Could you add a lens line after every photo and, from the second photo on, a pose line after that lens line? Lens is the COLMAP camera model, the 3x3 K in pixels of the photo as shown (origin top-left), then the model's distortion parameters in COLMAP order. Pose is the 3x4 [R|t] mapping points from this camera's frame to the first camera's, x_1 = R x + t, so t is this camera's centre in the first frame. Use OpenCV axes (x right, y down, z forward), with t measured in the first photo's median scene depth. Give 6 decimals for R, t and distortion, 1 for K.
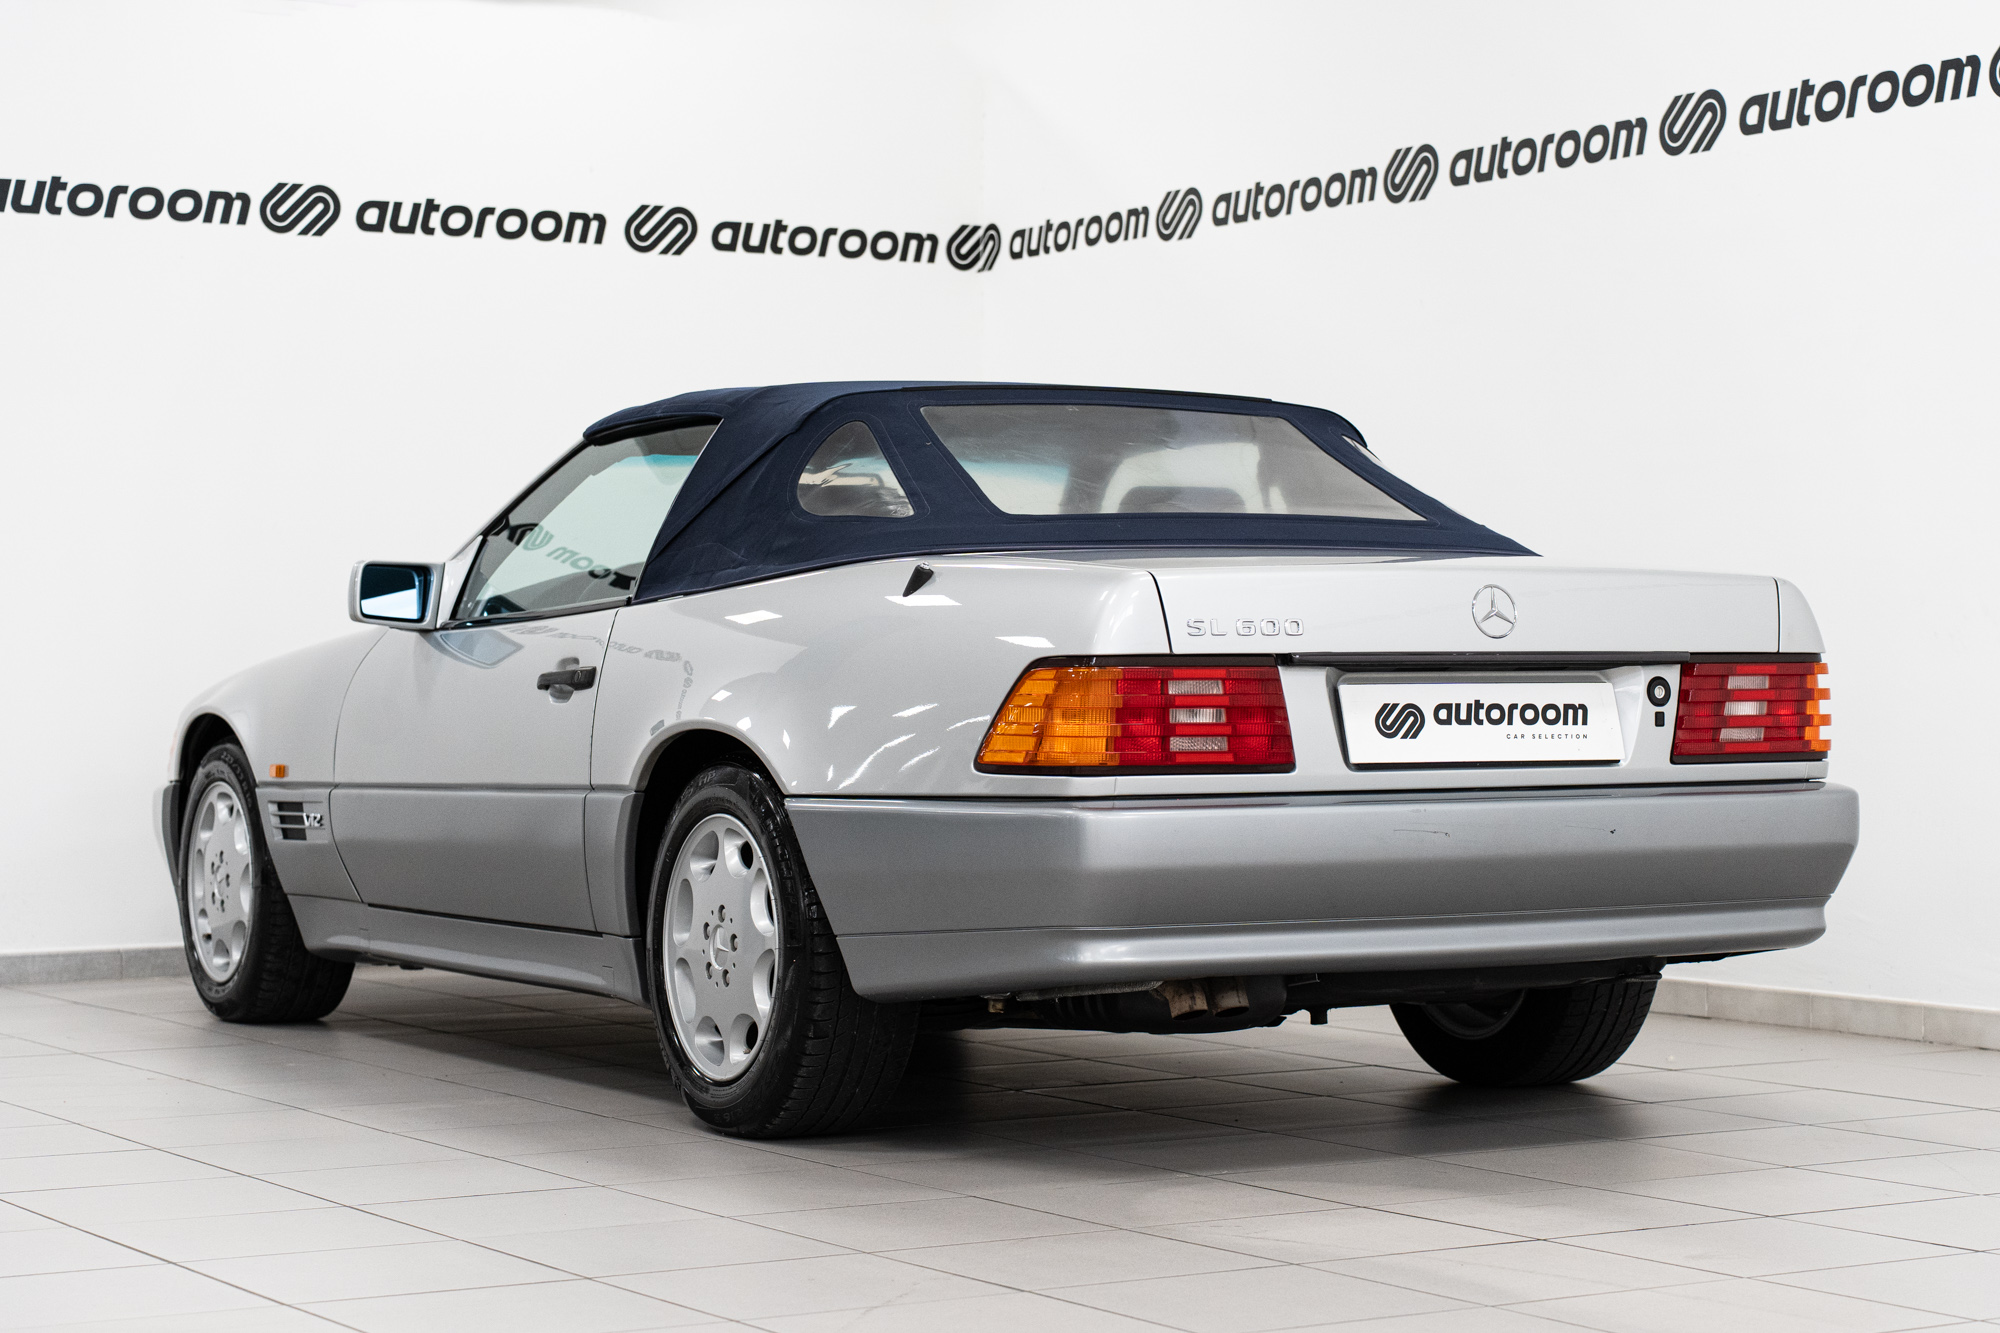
lens RADIAL K [[4102.9, 0, 1002.5], [0, 4102.9, 674.5], [0, 0, 1]] dist [-0.171494, 0.000000]
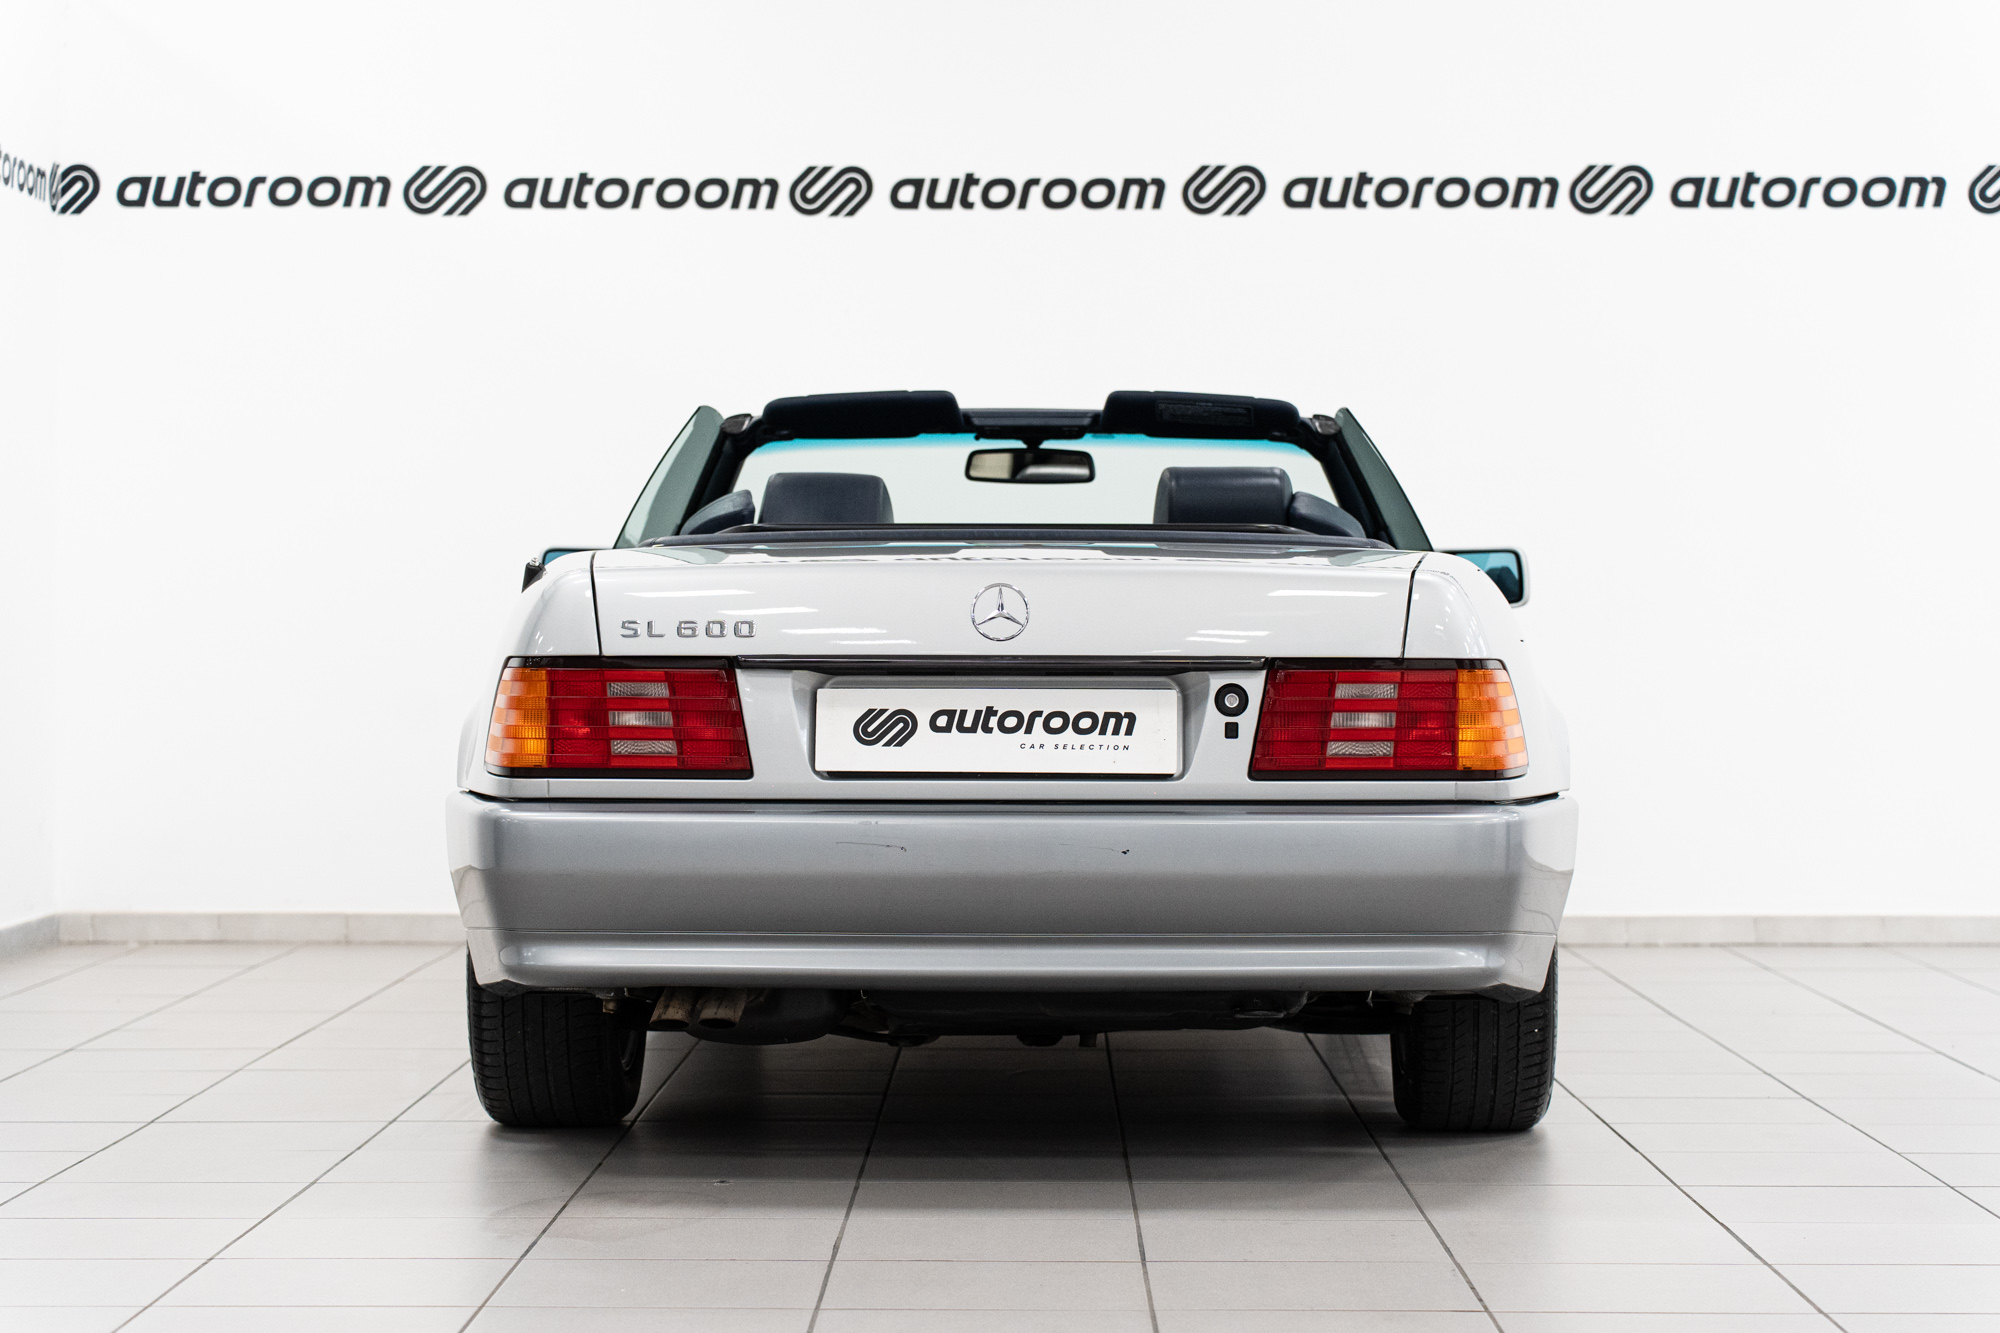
lens RADIAL K [[4377.0, 0, 991.7], [0, 4377.0, 669.7], [0, 0, 1]] dist [-0.091147, 0.000000]
pose [[0.870996, 0.012048, -0.491143, 0.611806], [-0.008053, 0.999915, 0.010246, -0.012666], [0.491224, -0.004970, 0.871019, 0.123859]]
